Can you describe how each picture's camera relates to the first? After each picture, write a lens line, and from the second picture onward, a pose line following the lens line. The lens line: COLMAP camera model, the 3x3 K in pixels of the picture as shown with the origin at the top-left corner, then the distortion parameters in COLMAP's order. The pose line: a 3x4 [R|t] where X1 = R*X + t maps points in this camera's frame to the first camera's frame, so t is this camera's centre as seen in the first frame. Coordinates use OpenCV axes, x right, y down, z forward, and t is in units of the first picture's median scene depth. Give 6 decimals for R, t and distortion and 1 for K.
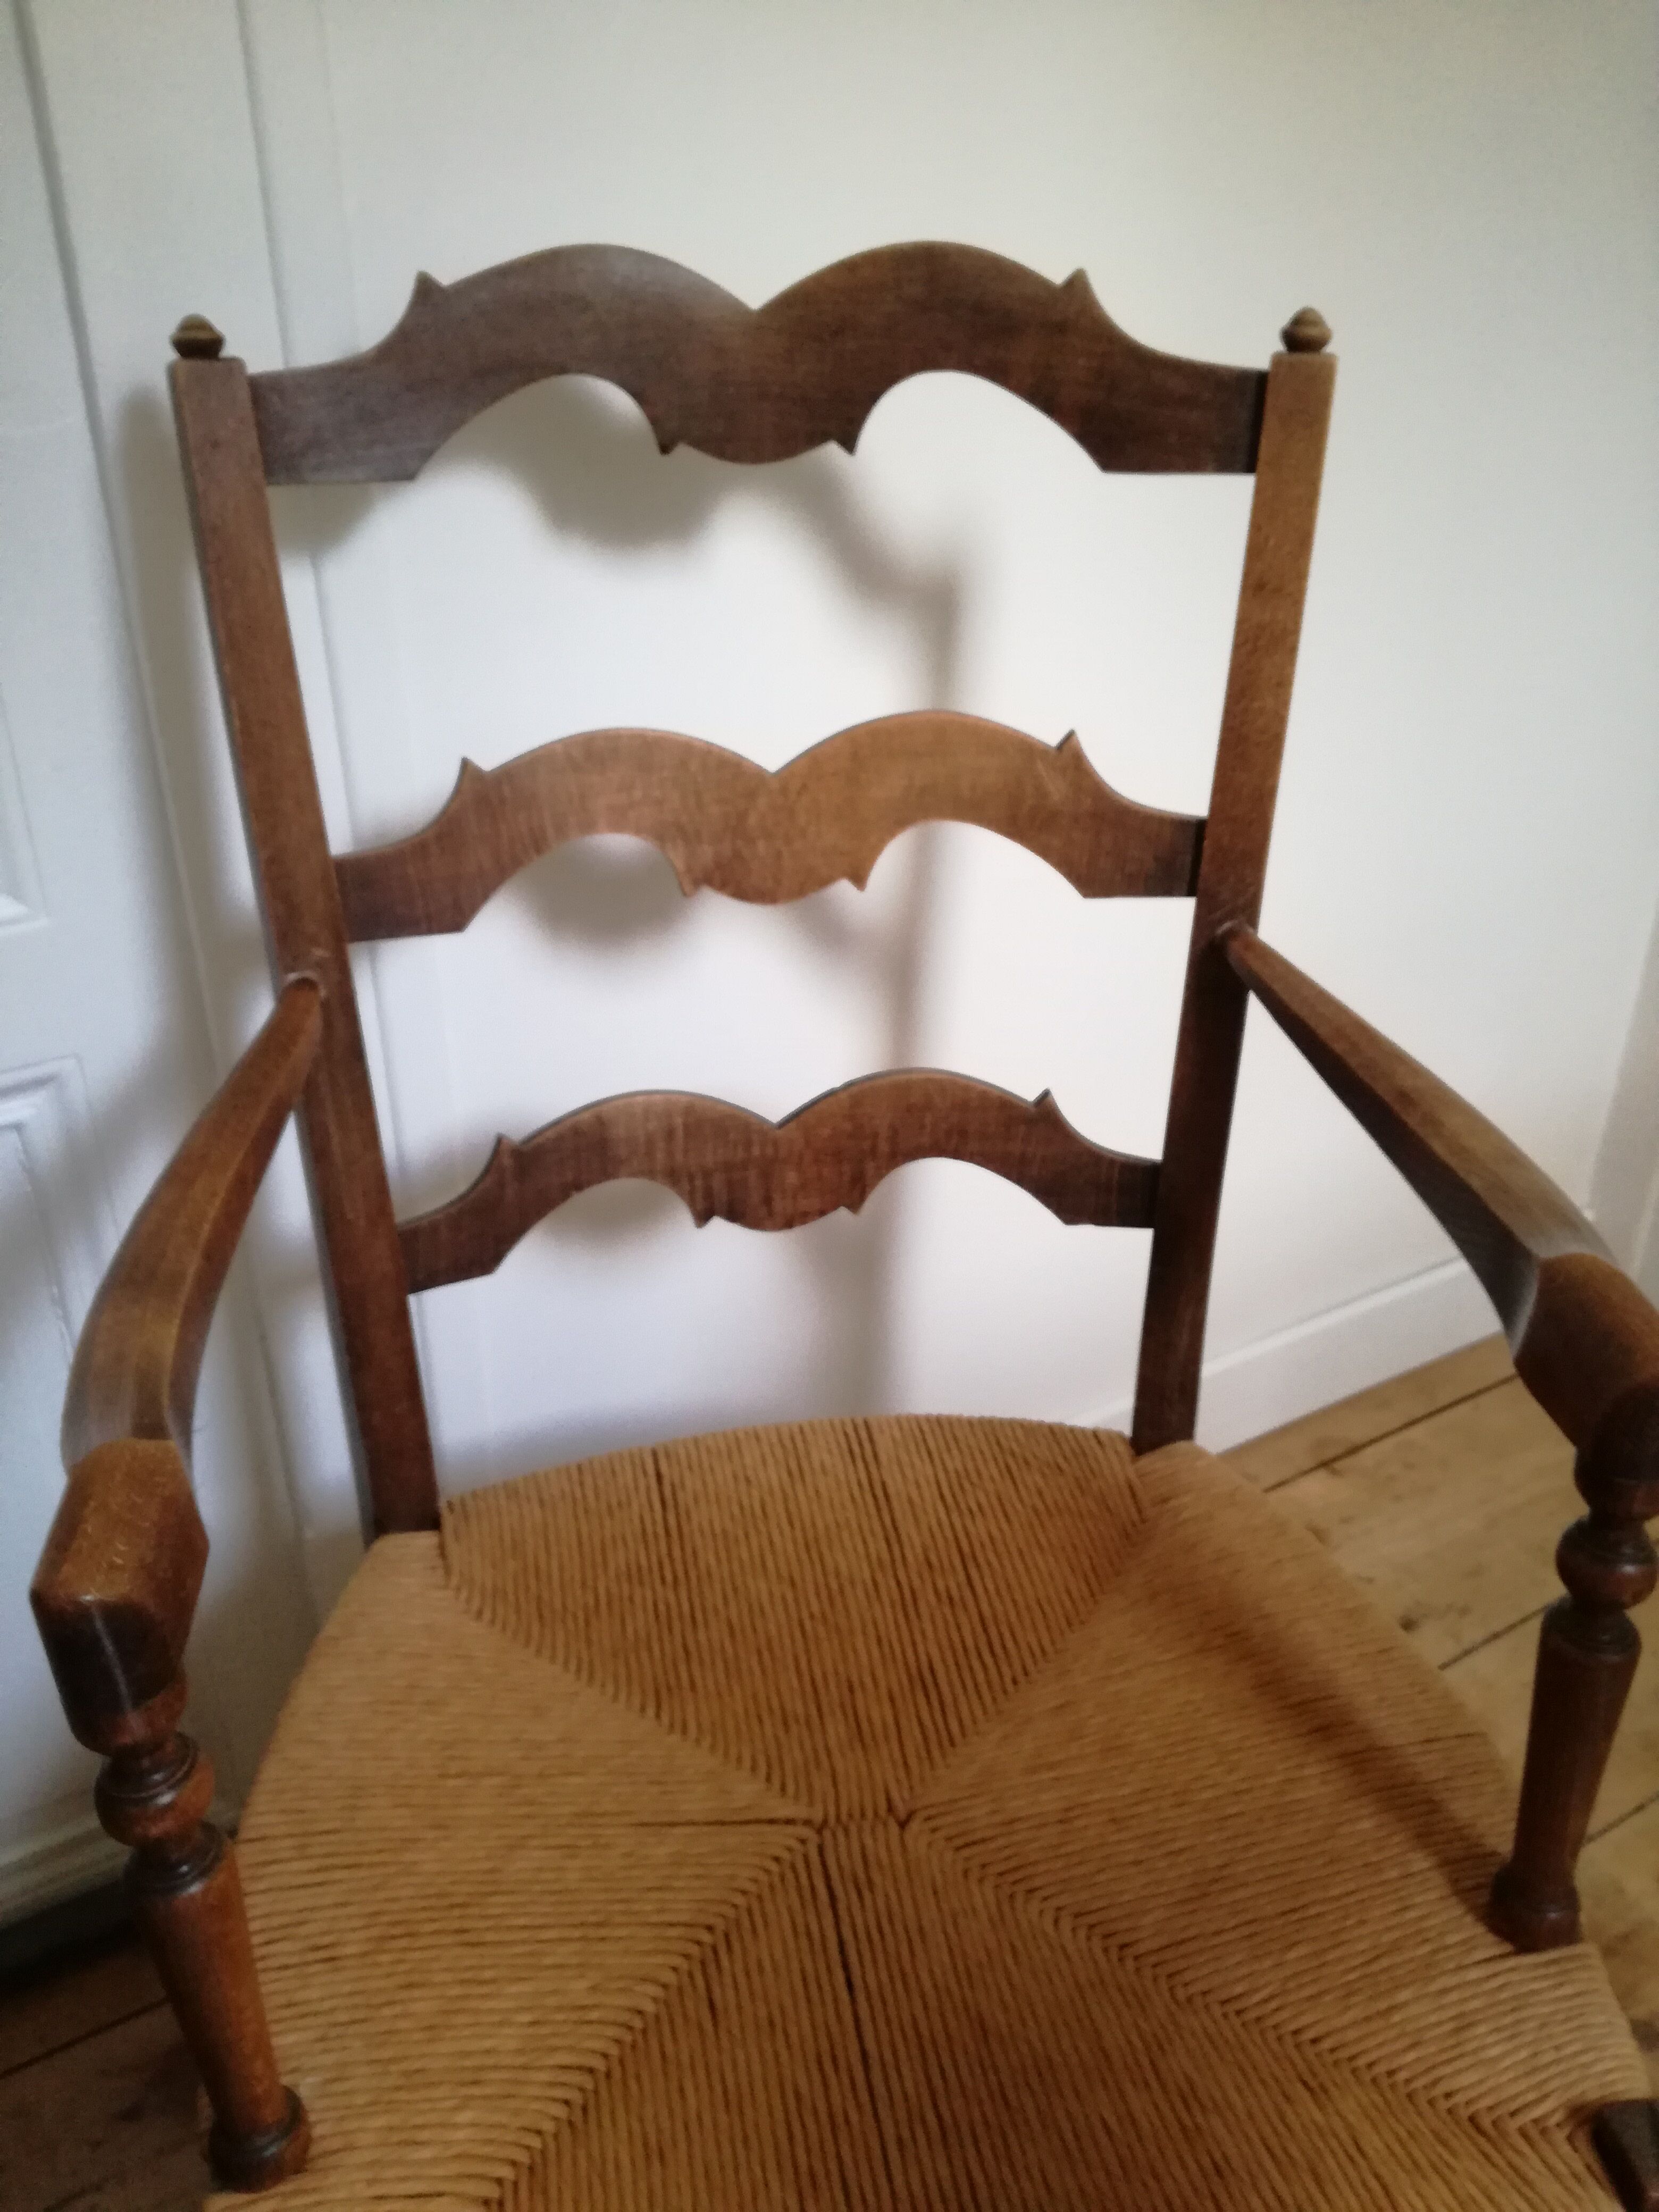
lens RADIAL K [[1814.7, 0, 825.8], [0, 1814.7, 1094.0], [0, 0, 1]] dist [0.081498, -0.166655]
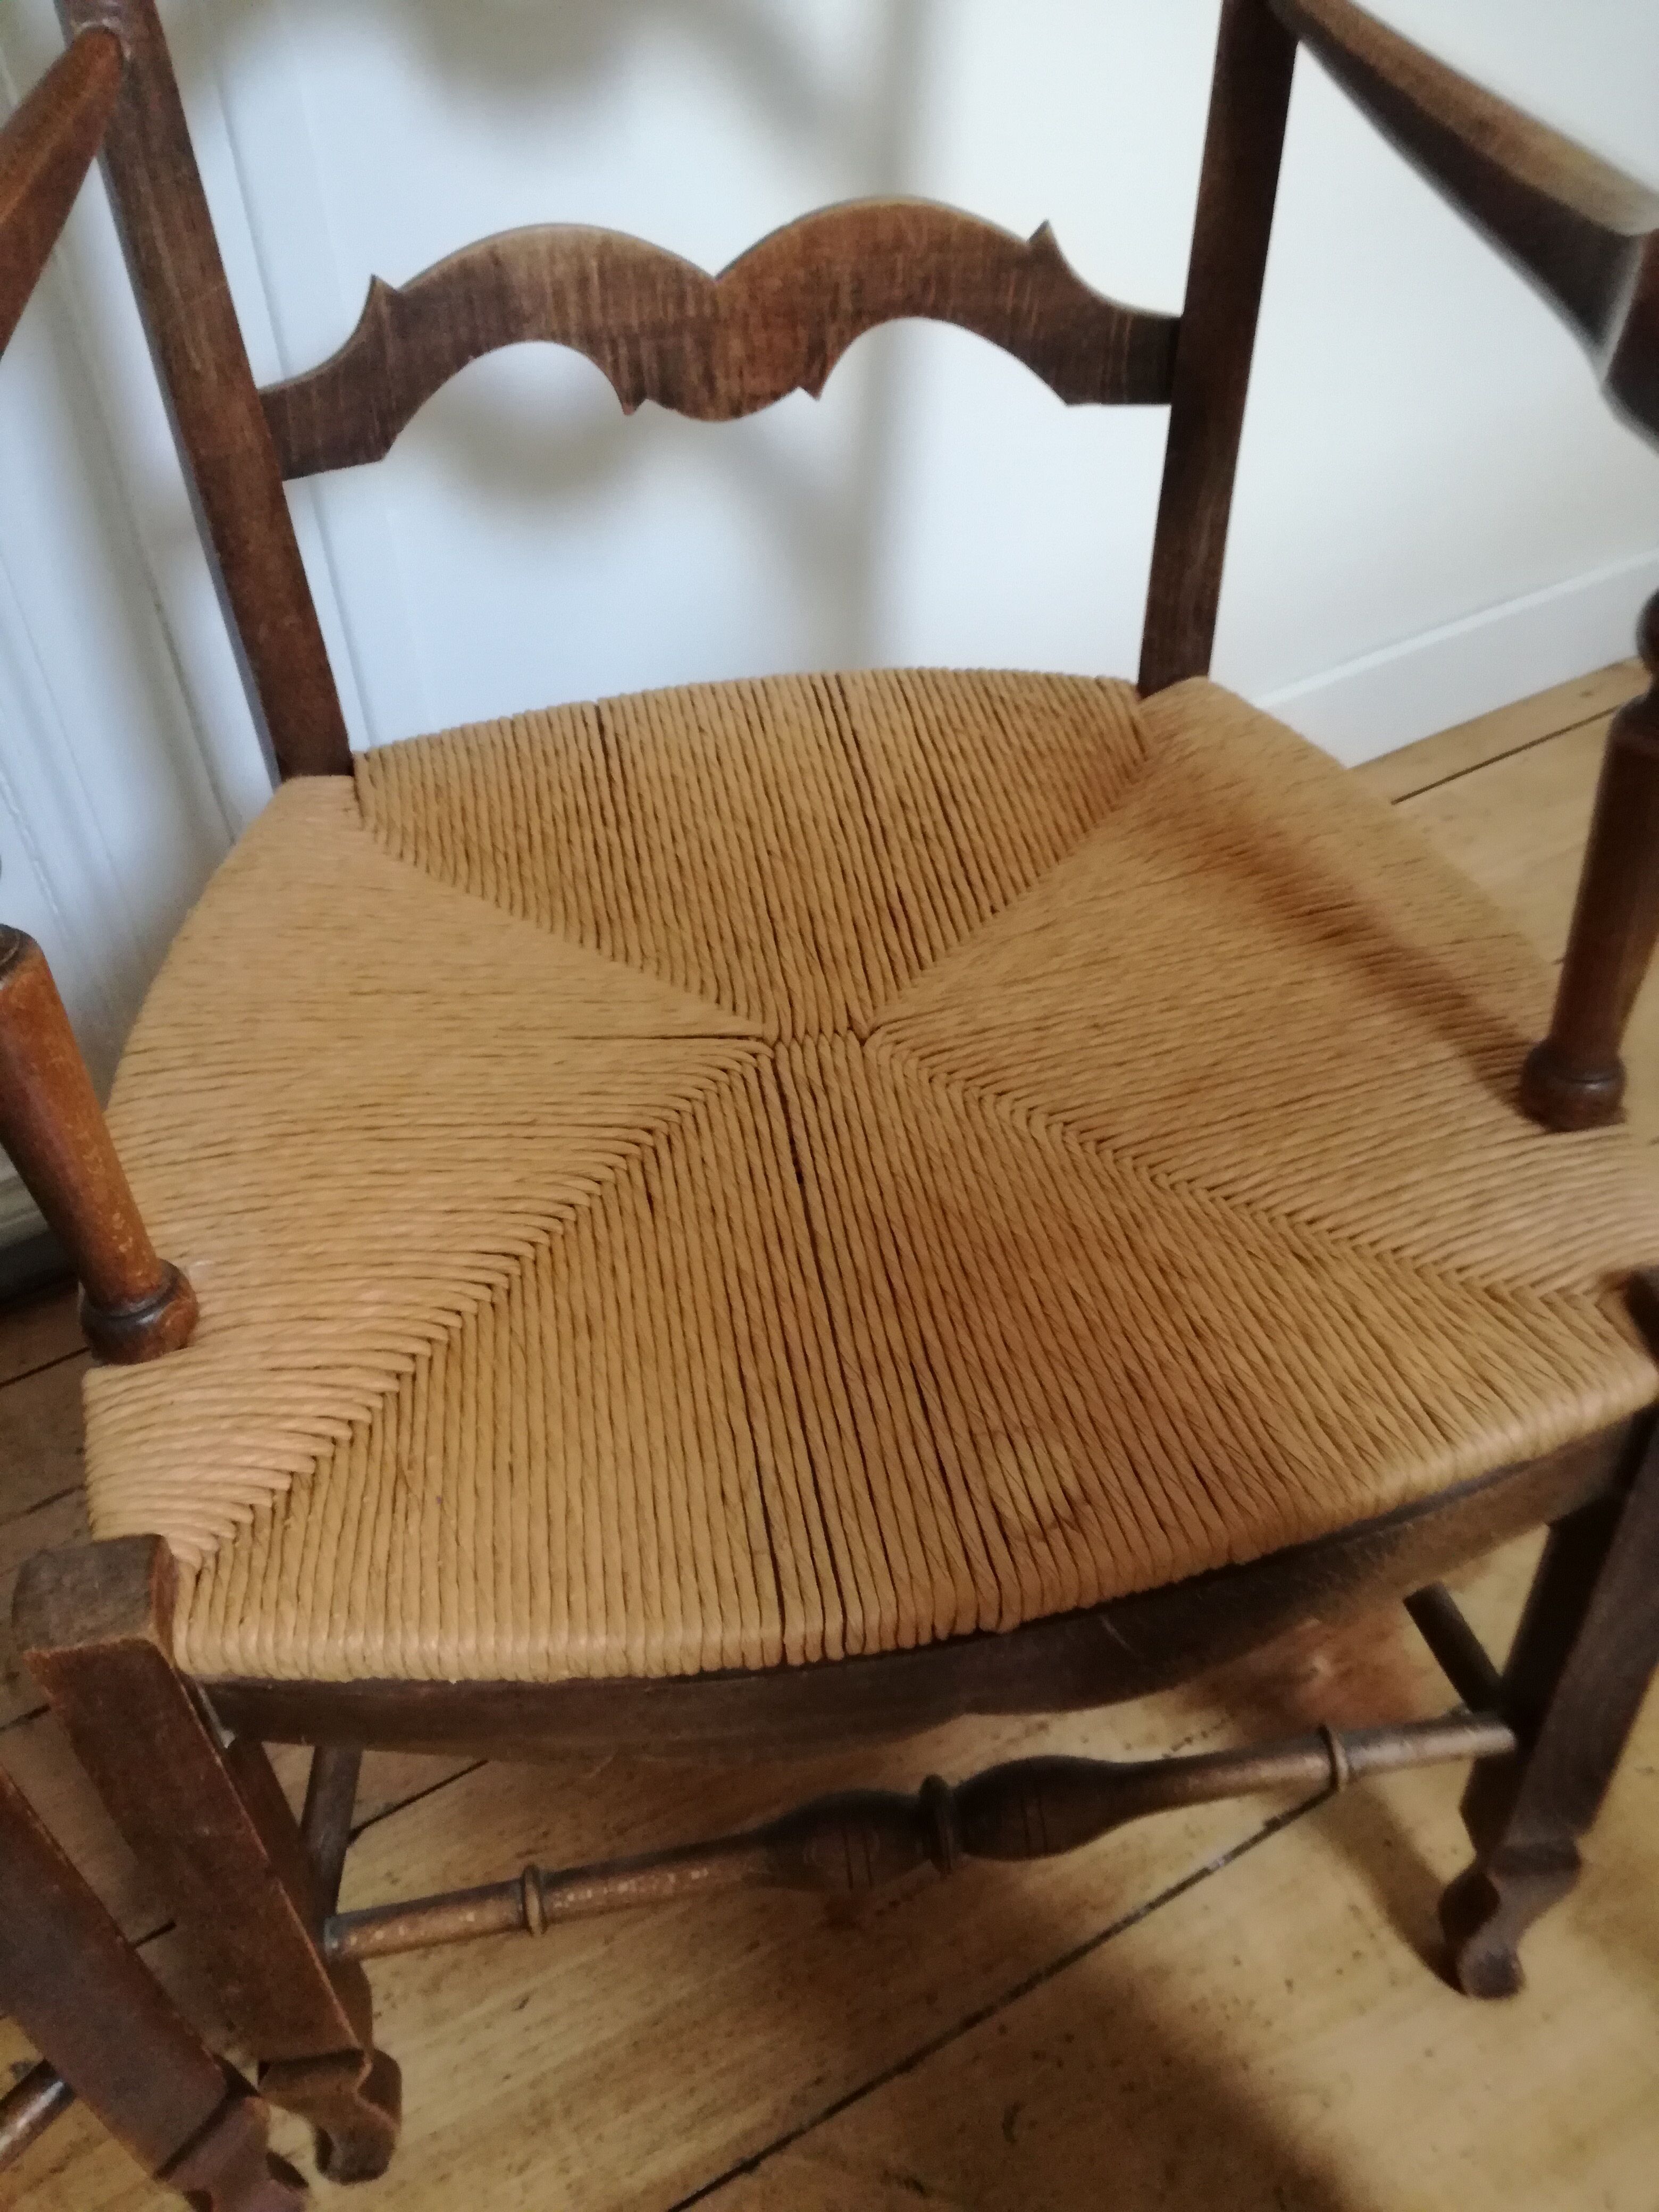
lens RADIAL K [[1814.7, 0, 823.6], [0, 1814.7, 1100.2], [0, 0, 1]] dist [0.081498, -0.166655]
pose [[0.999582, -0.015539, -0.024388, 0.040473], [0.021217, 0.967126, 0.253412, 0.186906], [0.019649, -0.253823, 0.967051, 0.114509]]
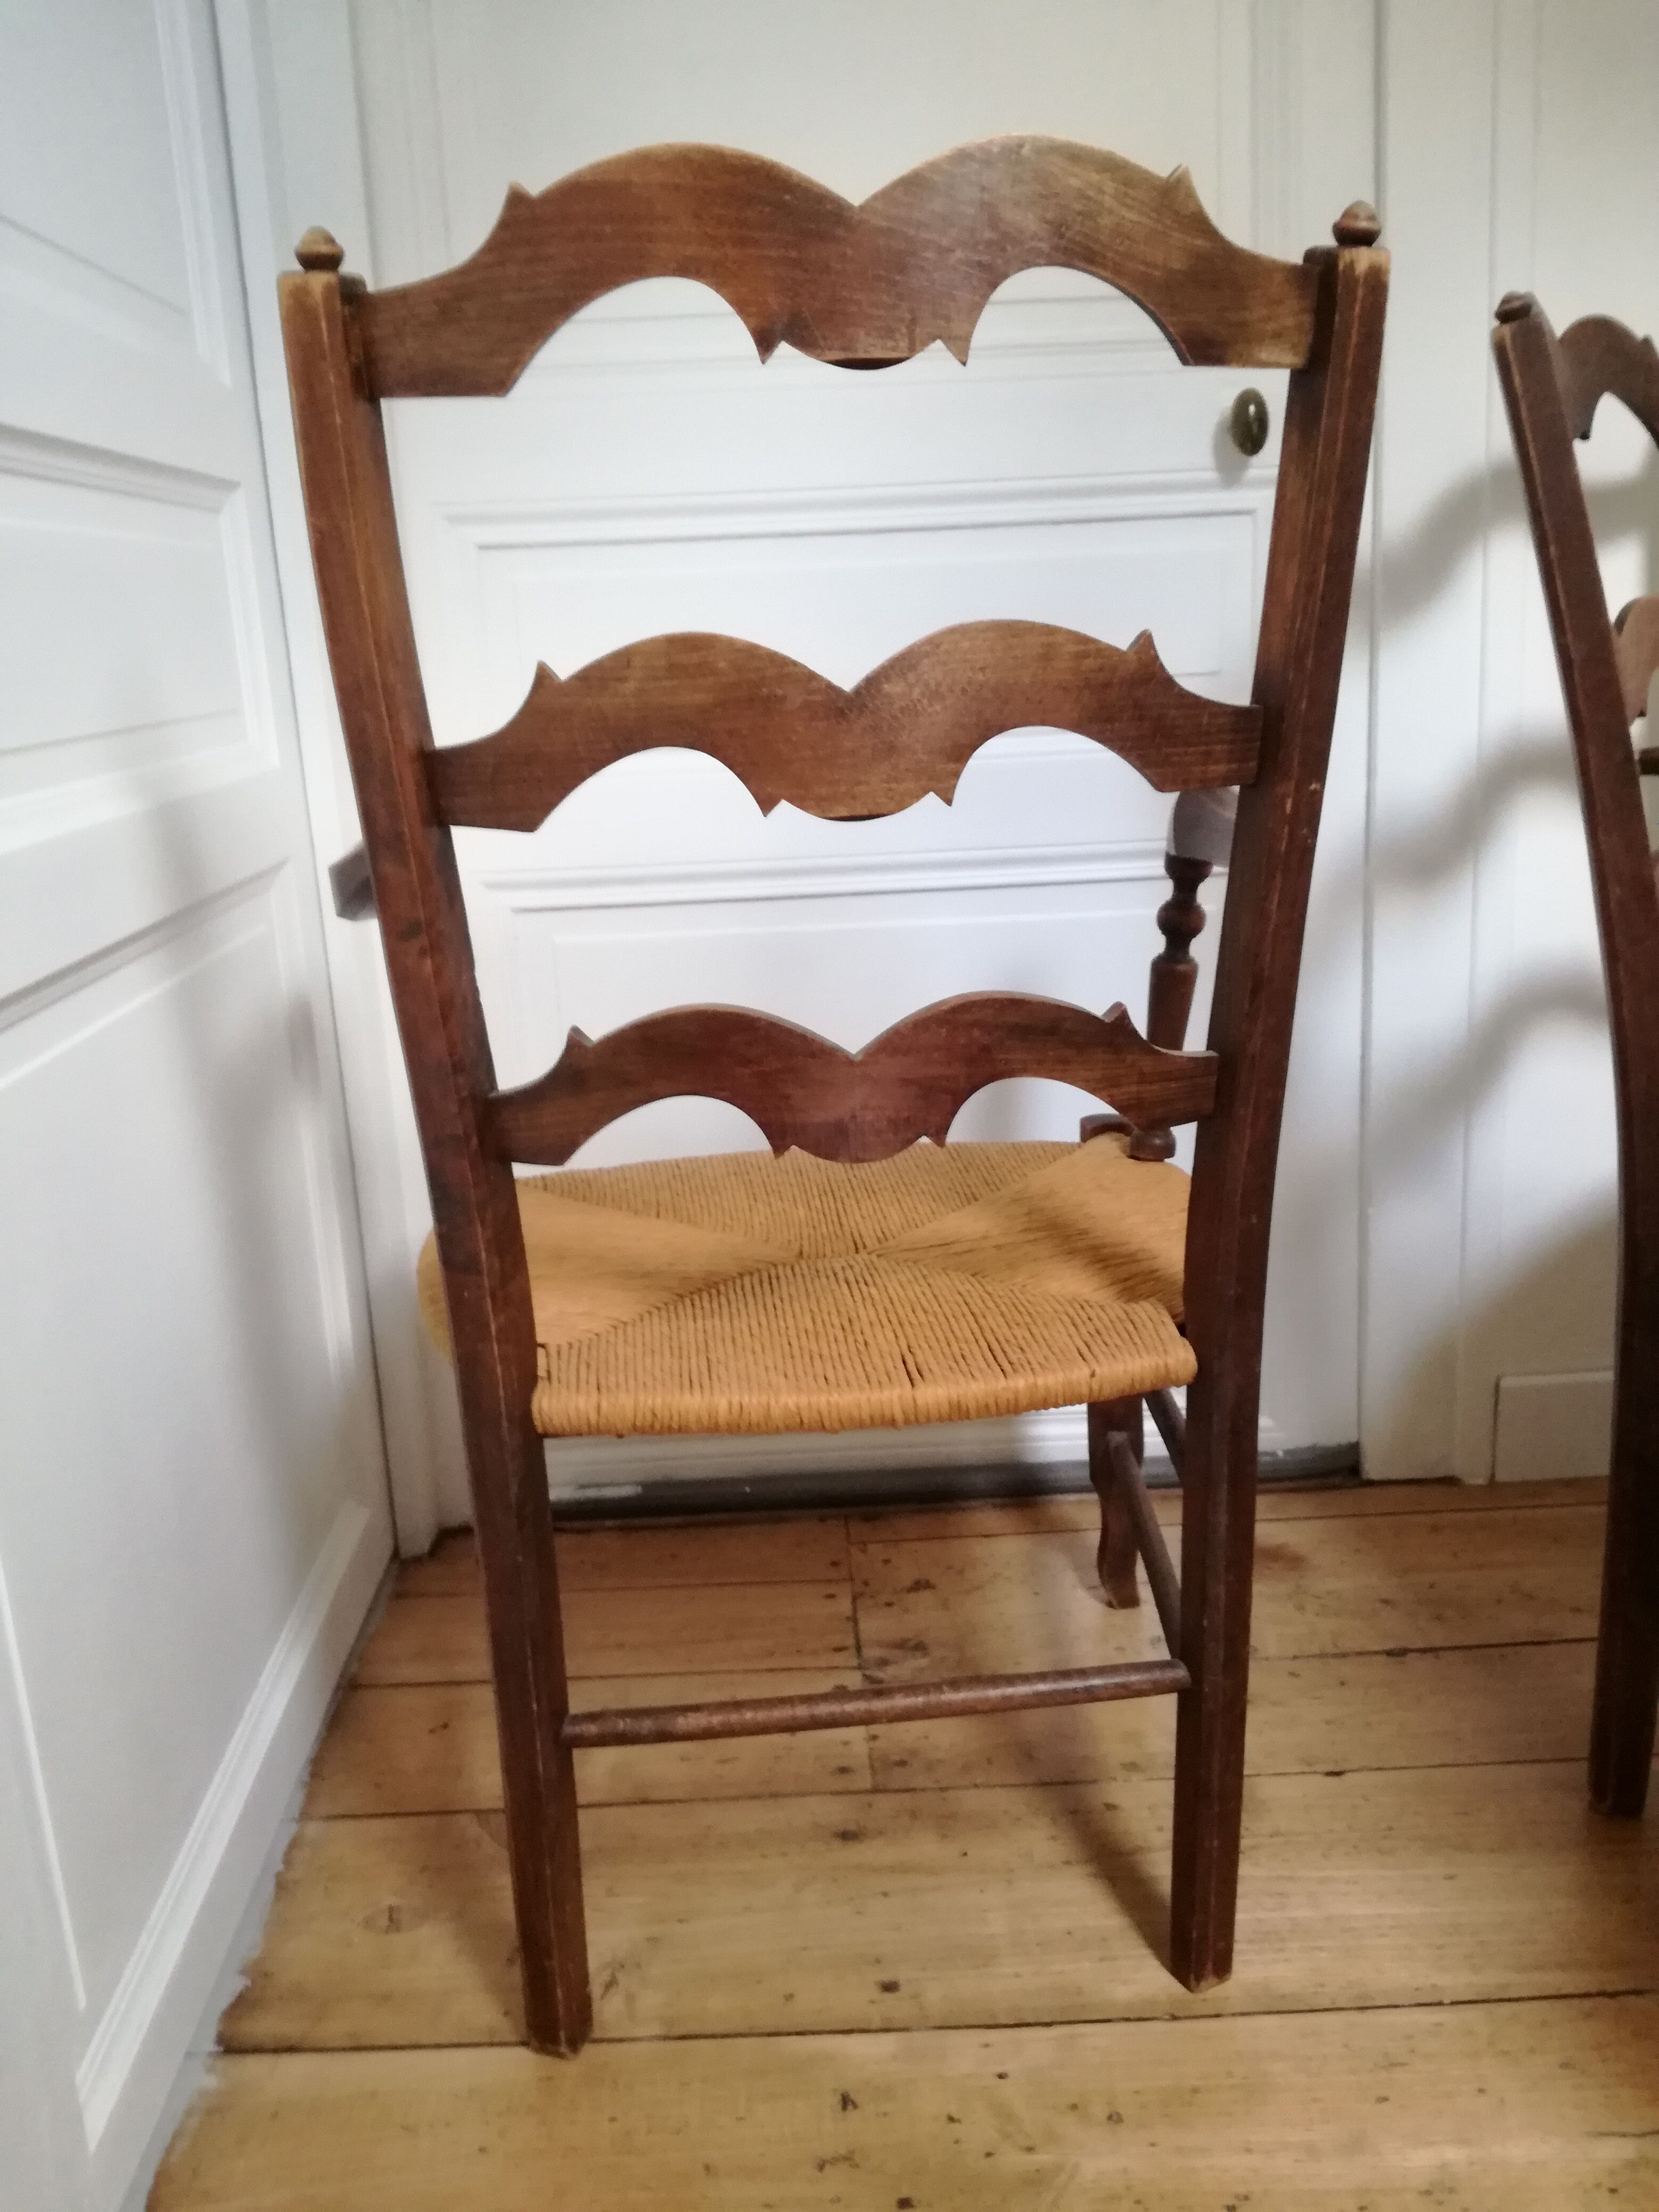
lens RADIAL K [[1814.7, 0, 824.3], [0, 1814.7, 1113.1], [0, 0, 1]] dist [0.081498, -0.166655]
pose [[0.864162, 0.076959, -0.497294, 0.083714], [-0.194719, 0.962393, -0.189433, 0.707238], [0.464014, 0.260533, 0.846649, -0.623587]]
